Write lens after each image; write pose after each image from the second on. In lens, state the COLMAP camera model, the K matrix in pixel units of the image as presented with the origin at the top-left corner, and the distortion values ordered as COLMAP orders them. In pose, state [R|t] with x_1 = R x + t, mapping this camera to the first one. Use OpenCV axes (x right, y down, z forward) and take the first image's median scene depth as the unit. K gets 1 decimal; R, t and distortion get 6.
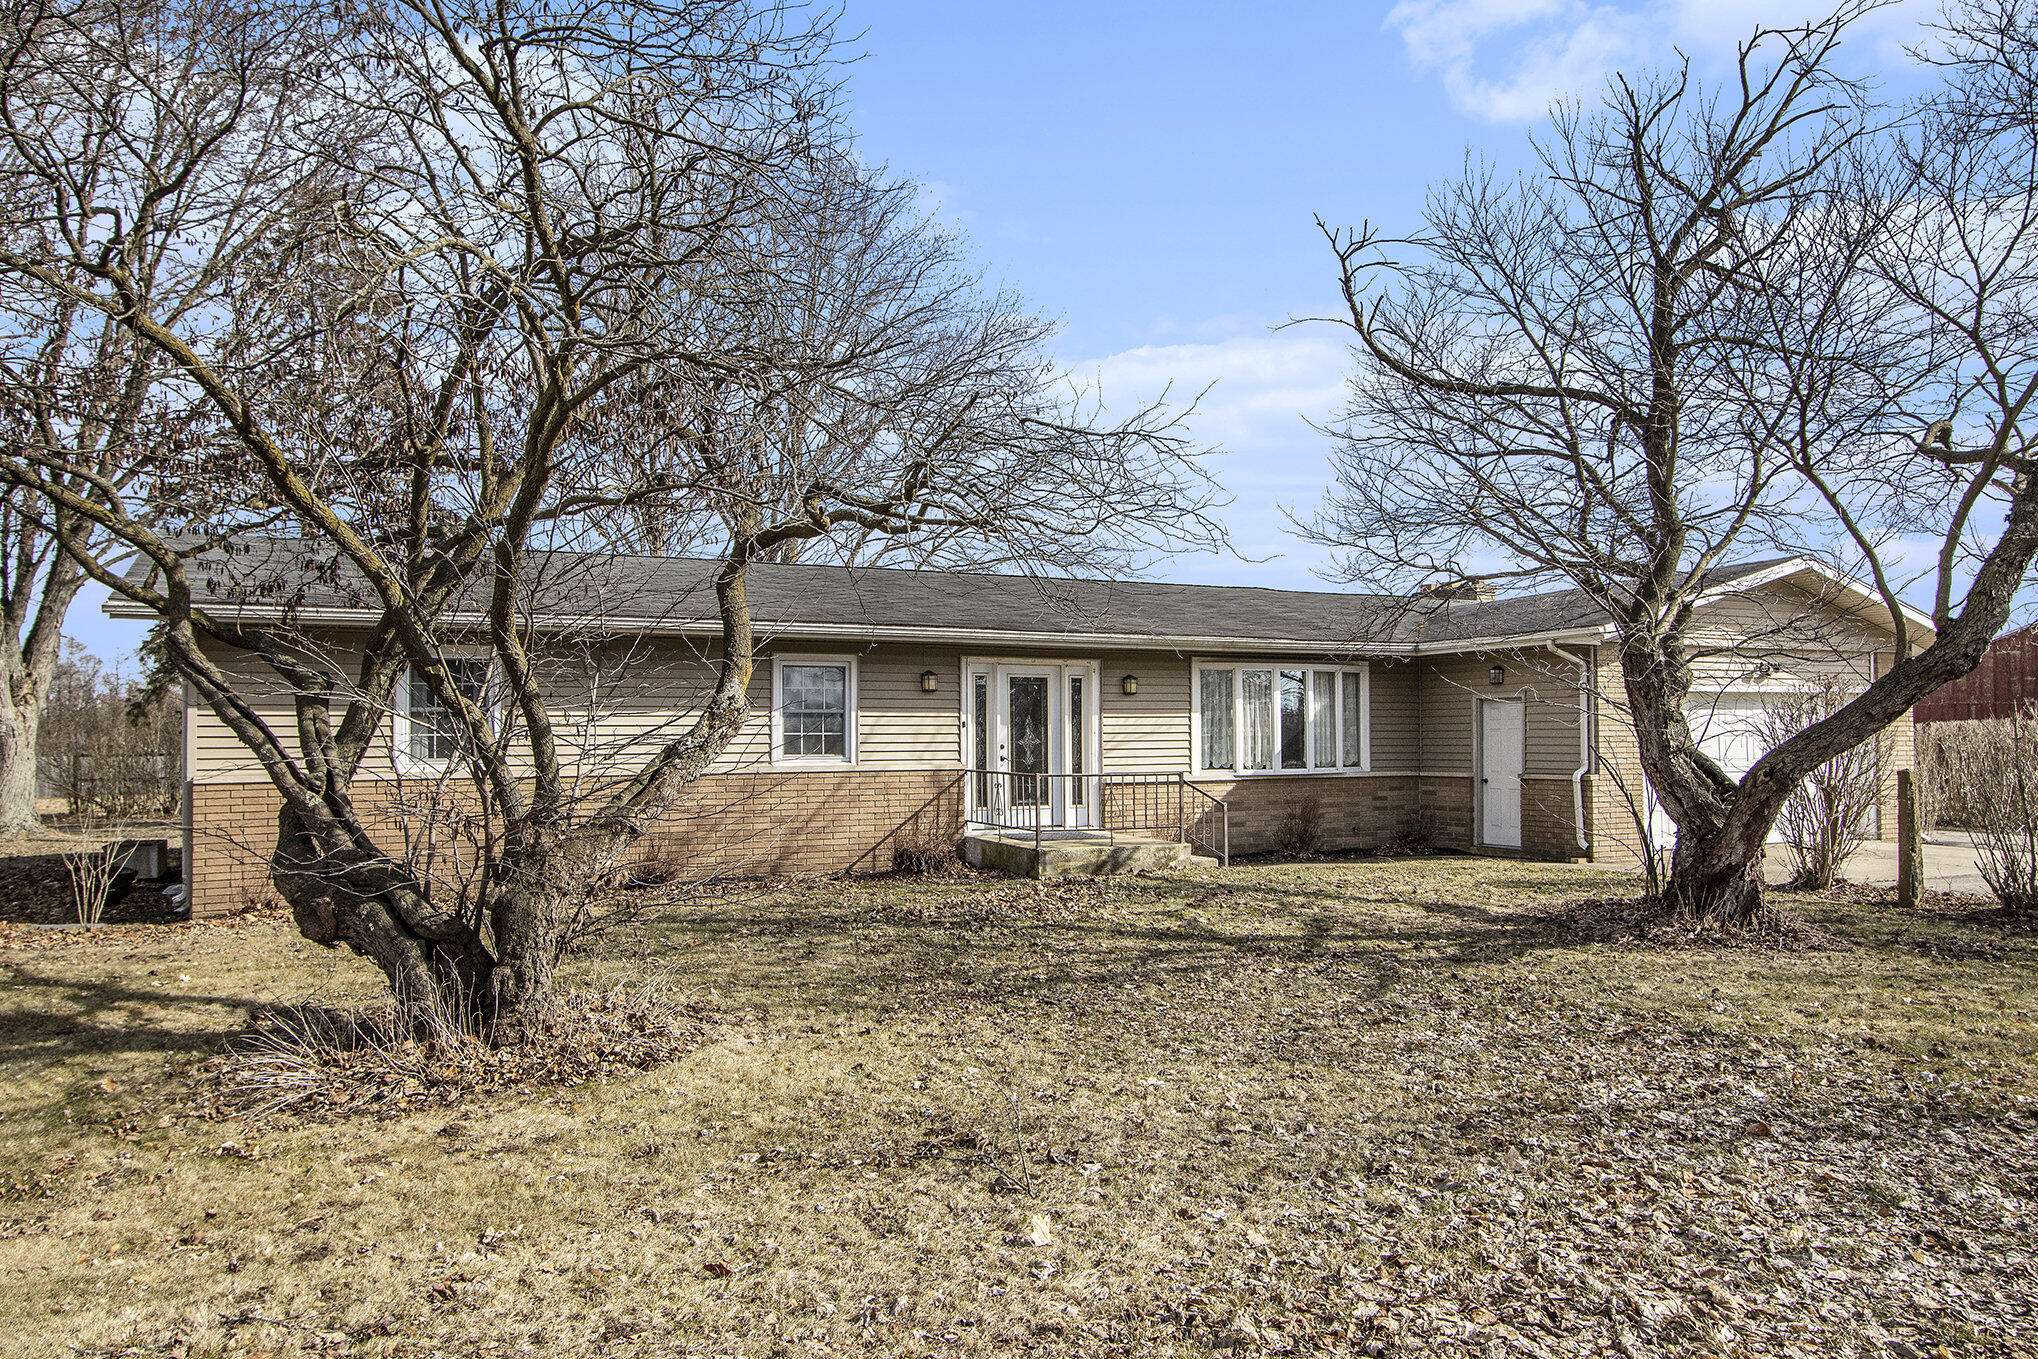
lens RADIAL K [[1365.6, 0, 1019.0], [0, 1365.6, 679.5], [0, 0, 1]] dist [0.035372, 0.000443]
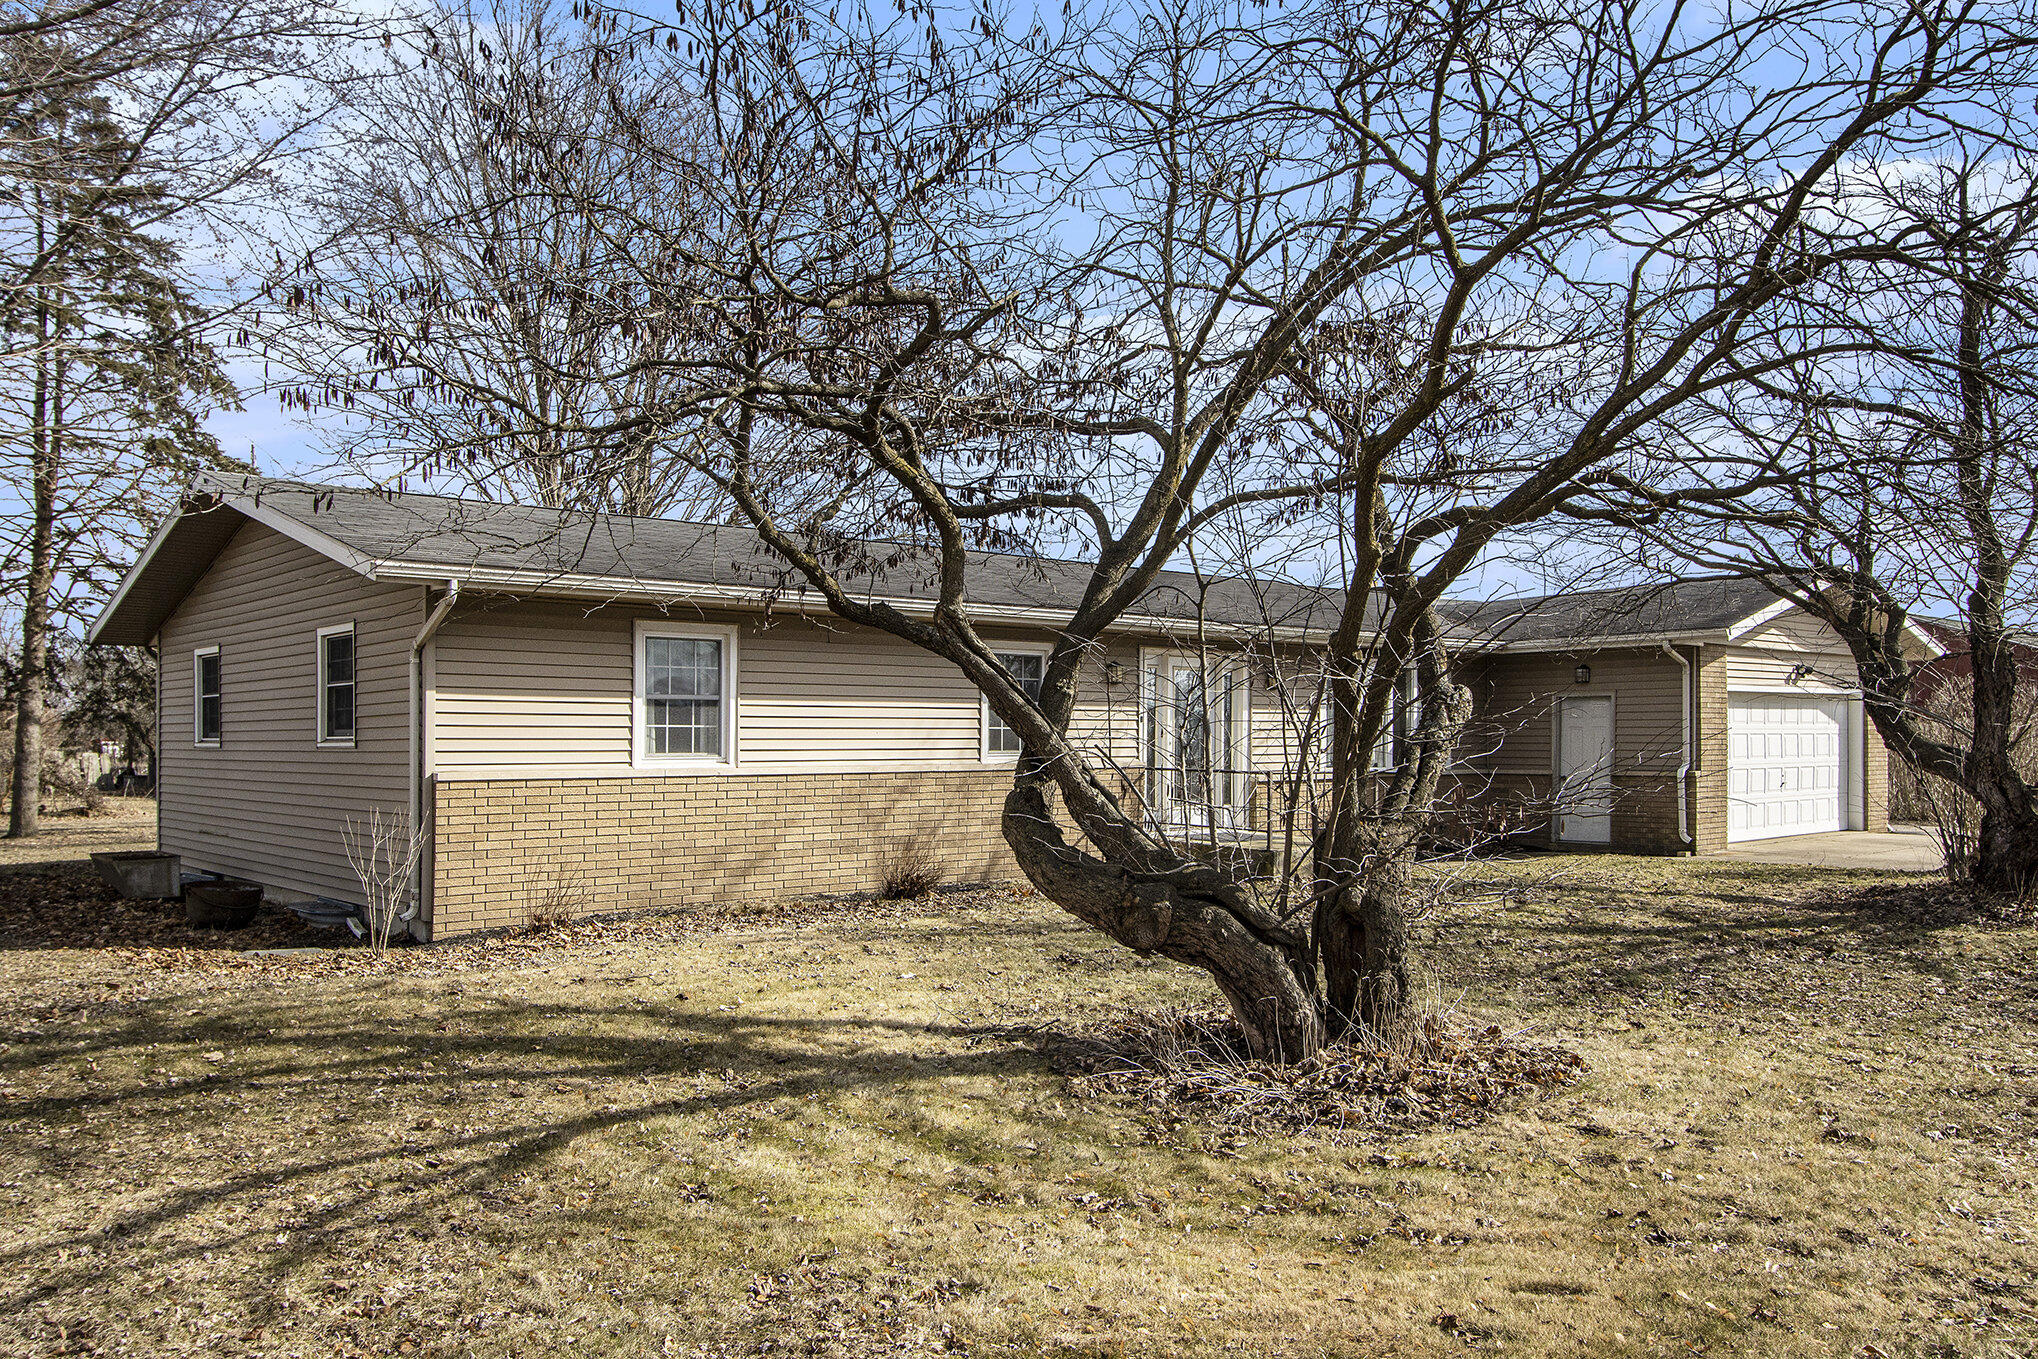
lens RADIAL K [[1521.0, 0, 1019.0], [0, 1521.0, 679.5], [0, 0, 1]] dist [-0.004043, 0.004600]
pose [[0.964891, 0.014405, 0.262254, -0.386140], [-0.015731, 0.999872, 0.002959, 0.004775], [-0.262178, -0.006981, 0.964994, 0.026827]]
